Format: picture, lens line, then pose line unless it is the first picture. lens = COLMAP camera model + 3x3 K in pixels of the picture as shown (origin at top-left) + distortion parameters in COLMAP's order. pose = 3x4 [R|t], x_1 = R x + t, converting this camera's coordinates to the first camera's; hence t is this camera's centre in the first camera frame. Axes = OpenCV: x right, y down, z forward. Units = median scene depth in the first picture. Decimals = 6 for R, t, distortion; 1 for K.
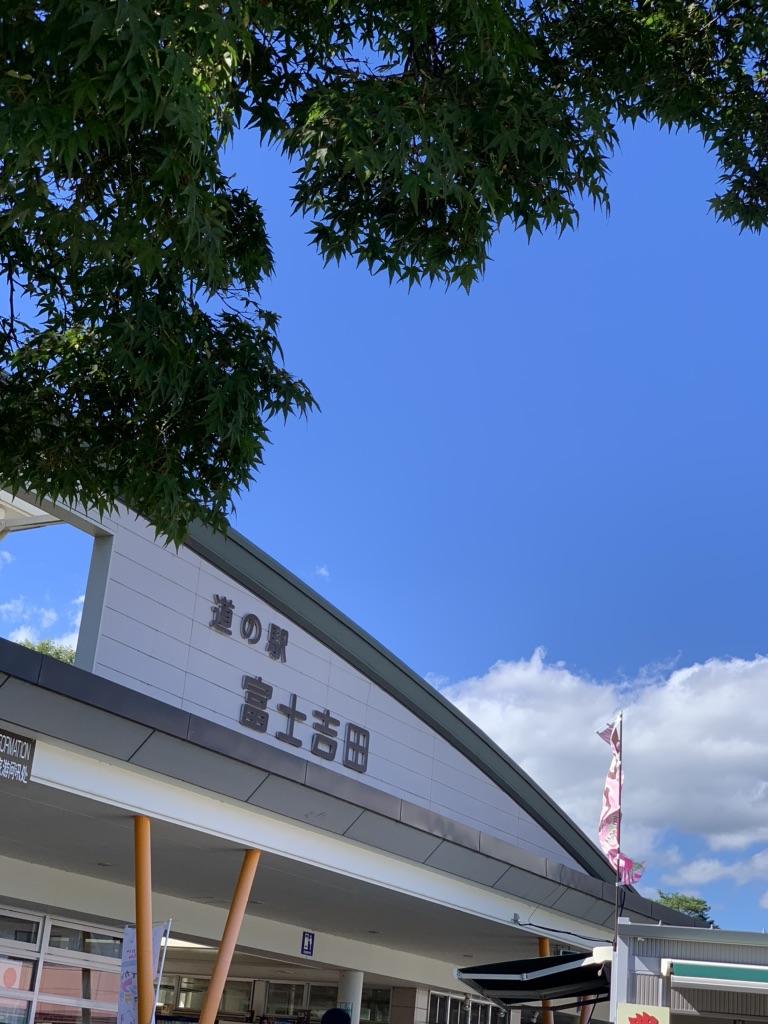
lens RADIAL K [[1649.7, 0, 384.0], [0, 1649.7, 512.0], [0, 0, 1]] dist [0.003848, 1.003252]
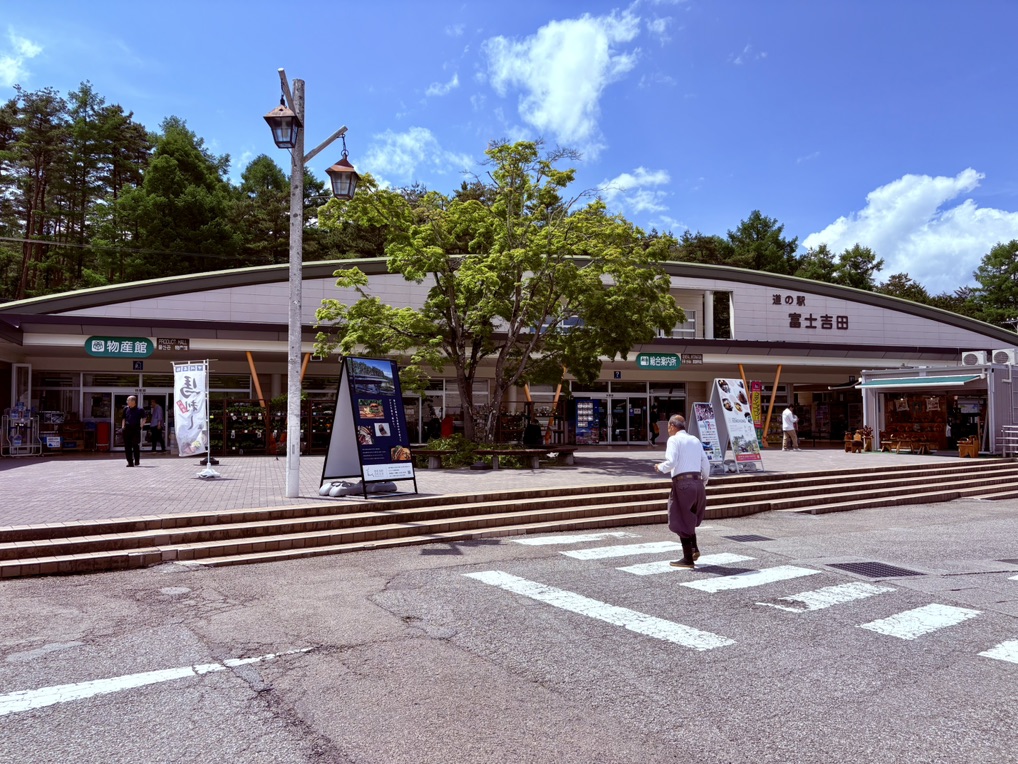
lens RADIAL K [[746.3, 0, 511.0], [0, 746.3, 408.7], [0, 0, 1]] dist [0.025933, -0.004652]
pose [[0.723031, -0.109481, -0.682085, 0.544174], [0.295284, 0.941597, 0.161875, -0.141934], [0.624527, -0.318449, 0.713132, -0.571497]]
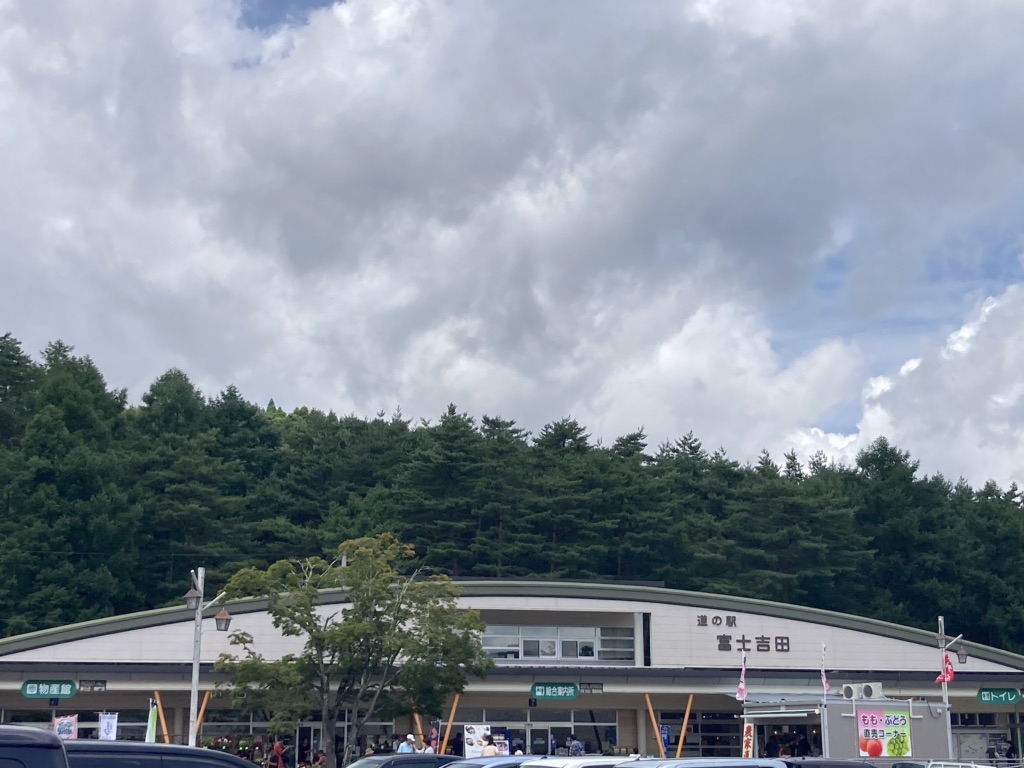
lens RADIAL K [[1486.0, 0, 512.0], [0, 1486.0, 384.0], [0, 0, 1]] dist [0.107765, -0.257346]
pose [[0.662026, -0.275351, -0.697068, 1.826862], [0.309188, 0.947574, -0.080659, -0.259733], [0.682733, -0.162126, 0.712454, -1.308456]]
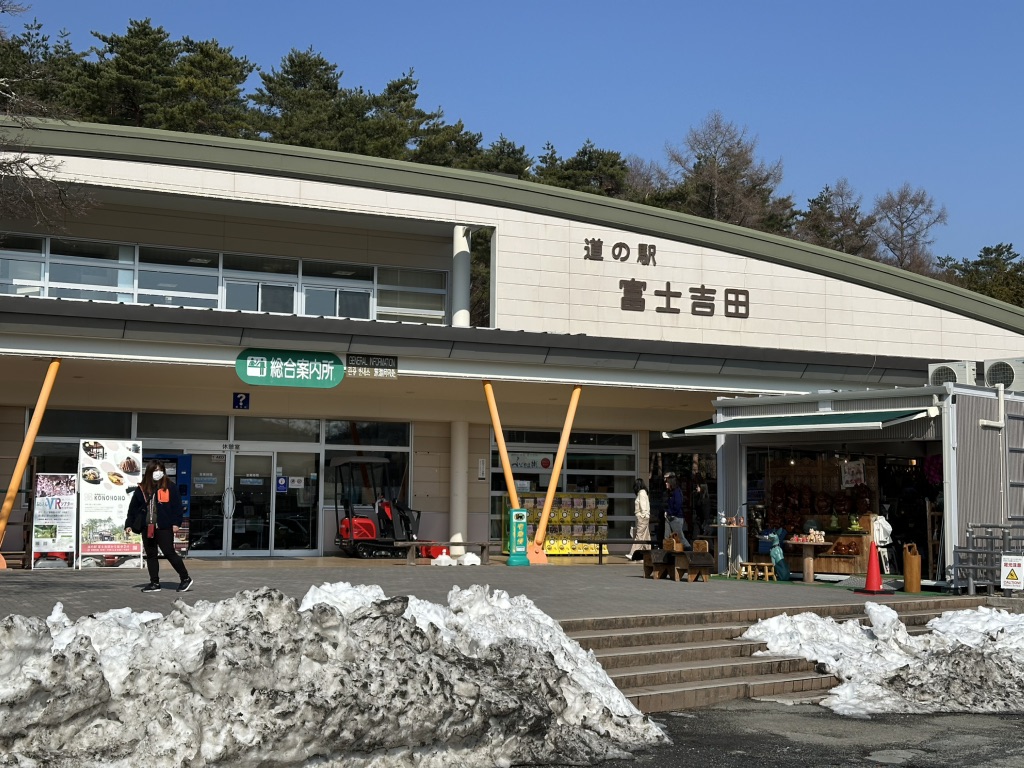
lens RADIAL K [[1398.5, 0, 512.0], [0, 1398.5, 384.0], [0, 0, 1]] dist [0.099608, -0.091948]
pose [[0.795607, -0.141565, -0.589041, 0.630593], [0.261046, 0.957527, 0.122466, -0.002717], [0.546685, -0.251202, 0.798770, -0.213931]]
